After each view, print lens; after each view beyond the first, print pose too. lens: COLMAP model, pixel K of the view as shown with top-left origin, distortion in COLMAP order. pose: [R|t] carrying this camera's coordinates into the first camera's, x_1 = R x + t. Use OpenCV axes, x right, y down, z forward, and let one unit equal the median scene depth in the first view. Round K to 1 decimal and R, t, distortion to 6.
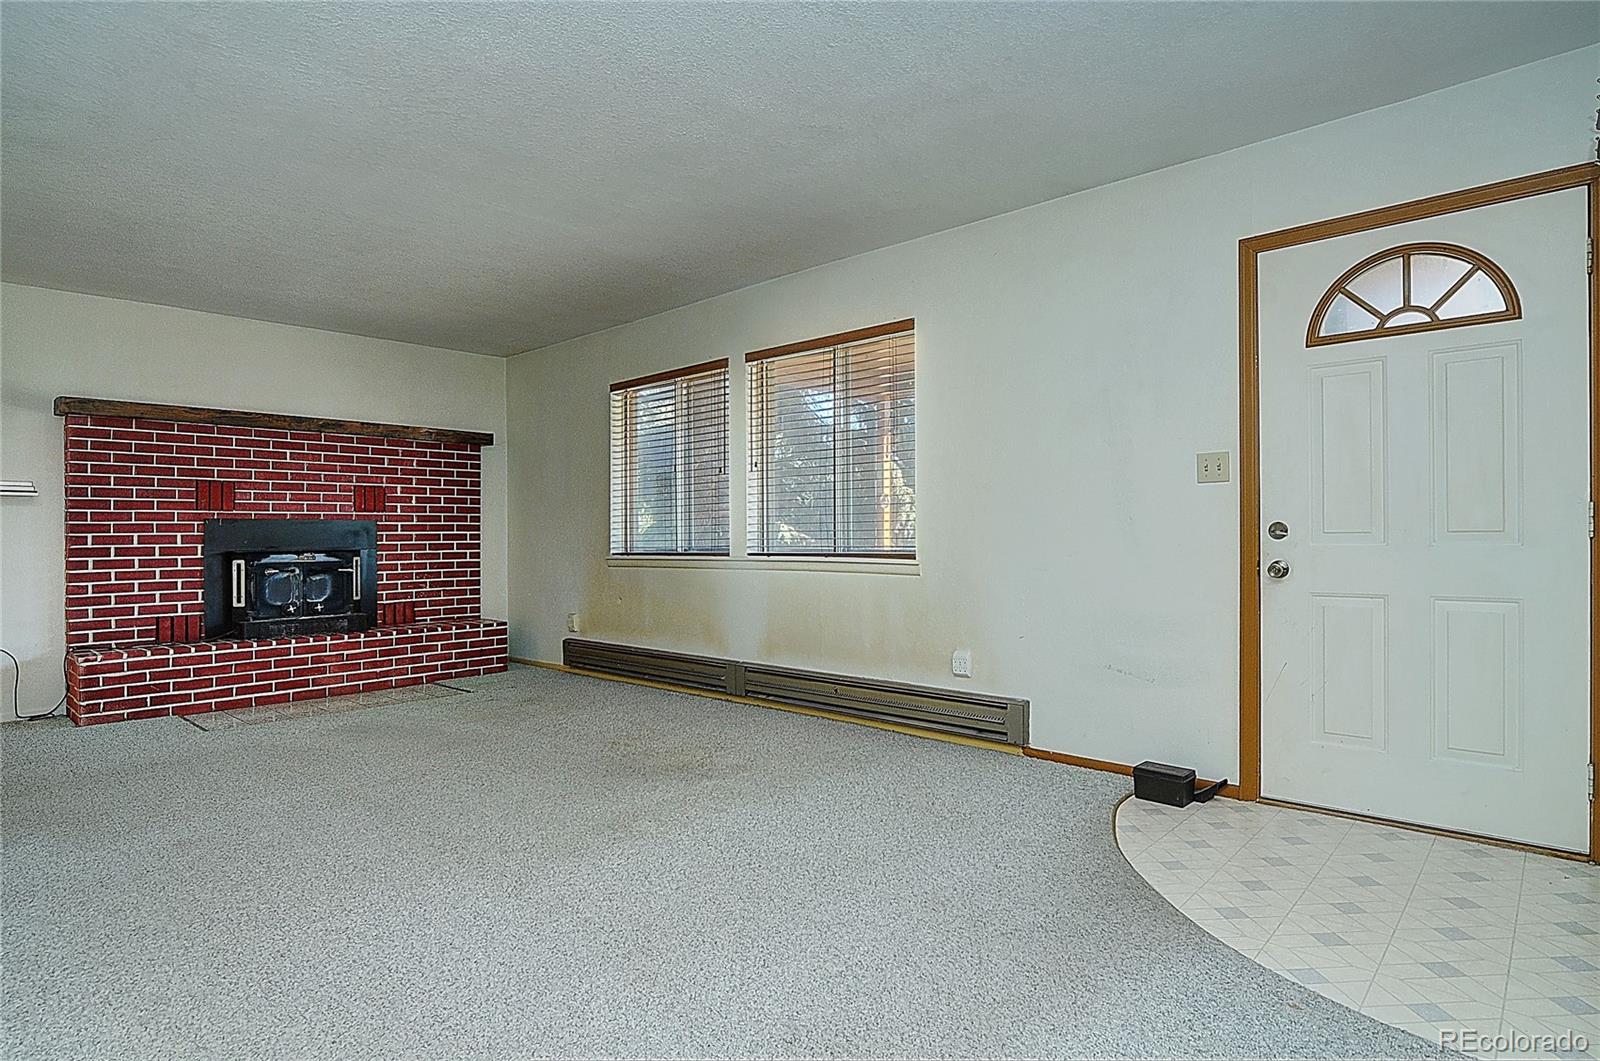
lens RADIAL K [[869.9, 0, 797.7], [0, 869.9, 526.3], [0, 0, 1]] dist [-0.005054, 0.003330]
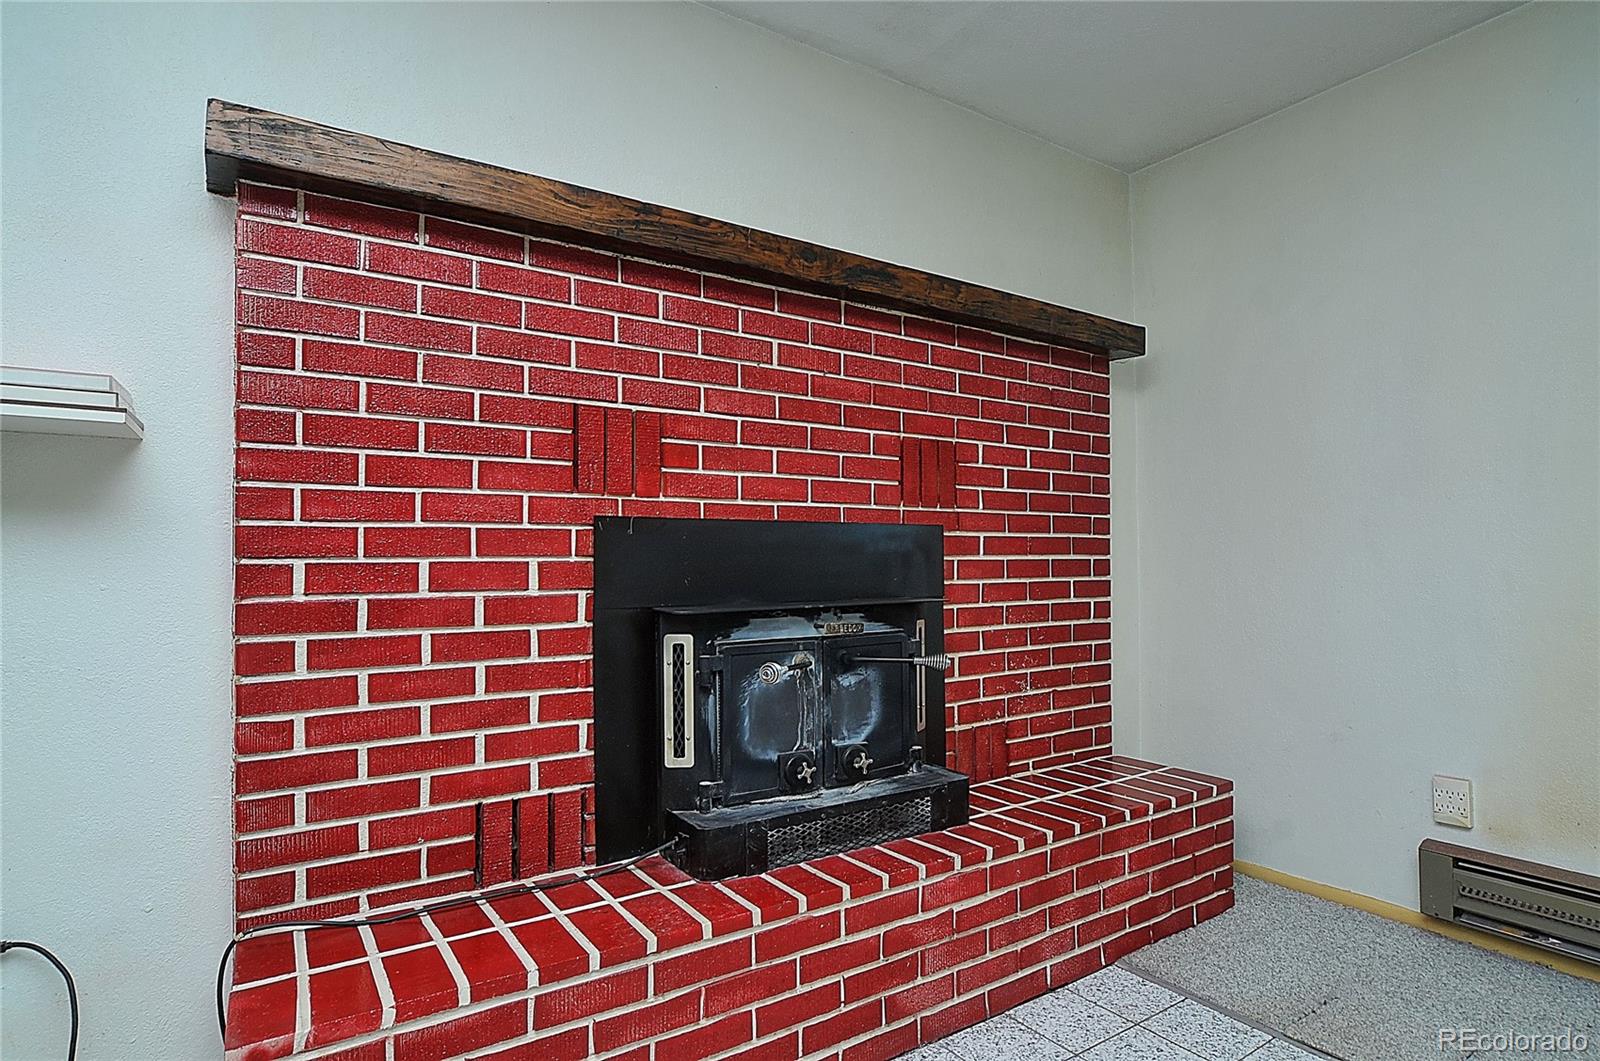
lens RADIAL K [[869.9, 0, 809.6], [0, 869.9, 541.5], [0, 0, 1]] dist [-0.005054, 0.003330]
pose [[0.979709, 0.004804, -0.200367, -0.509790], [-0.005624, 0.999978, -0.003520, 0.001947], [0.200345, 0.004575, 0.979715, 0.650557]]
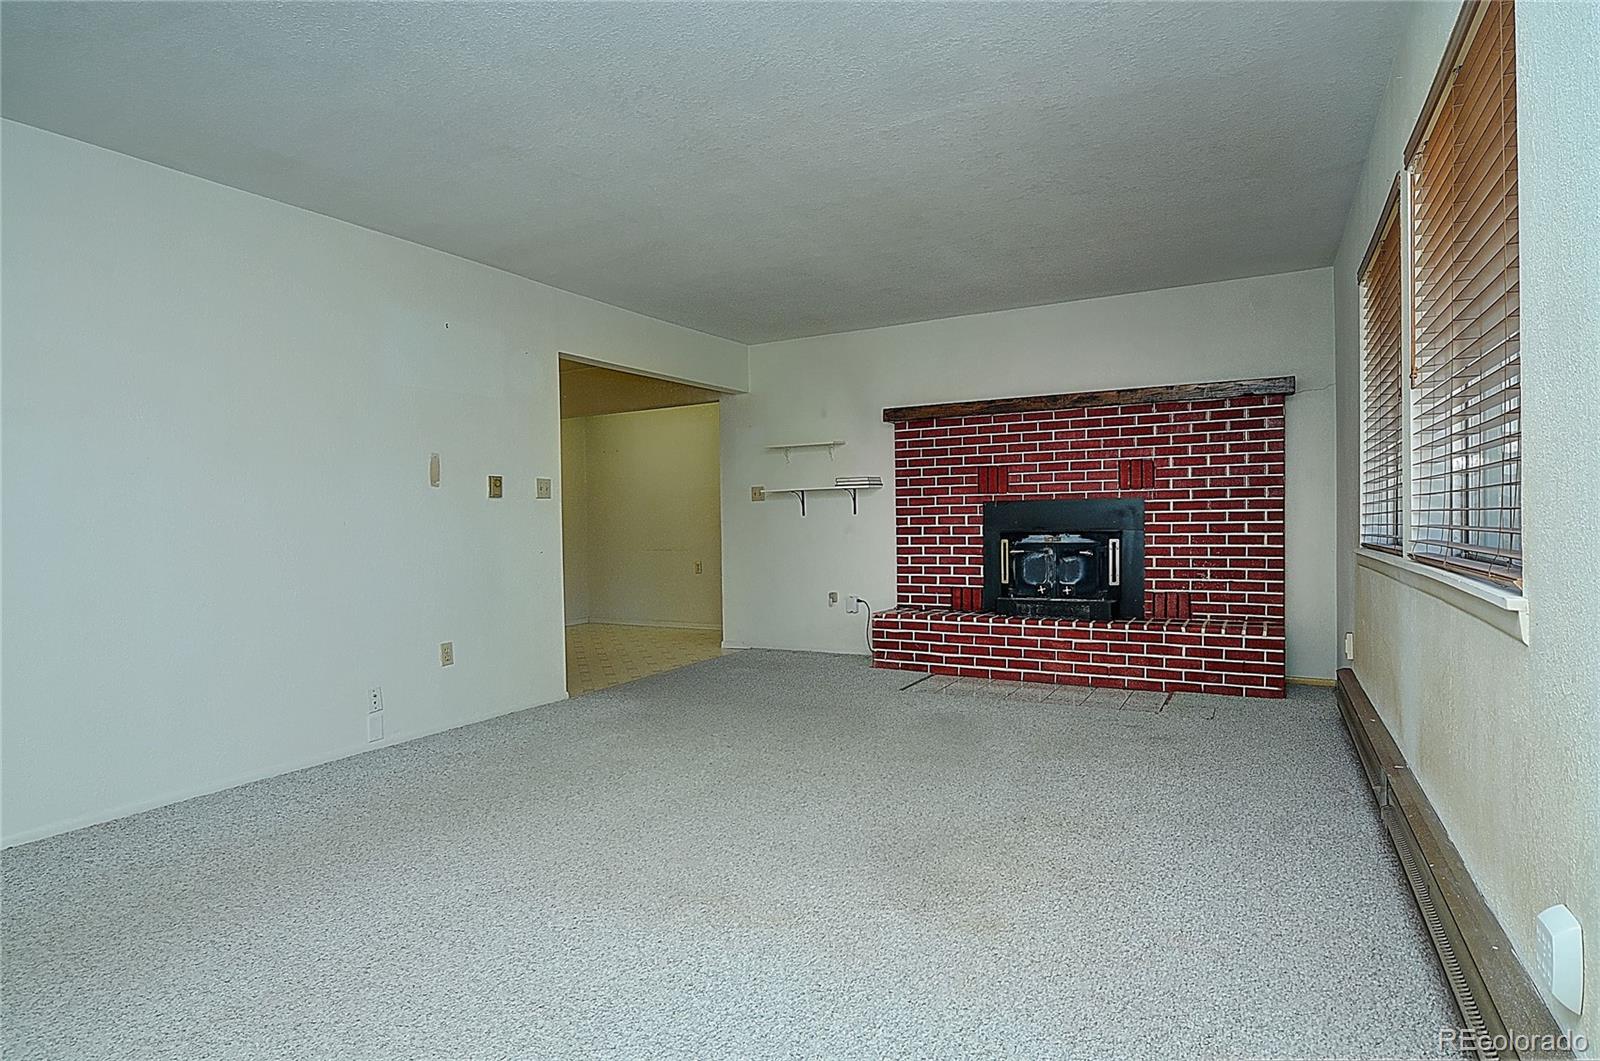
lens RADIAL K [[869.9, 0, 793.0], [0, 869.9, 525.2], [0, 0, 1]] dist [-0.005054, 0.003330]
pose [[0.240647, 0.006646, -0.970590, 0.317144], [0.019962, 0.999731, 0.011795, 0.003618], [0.970407, -0.022214, 0.240450, 0.483216]]
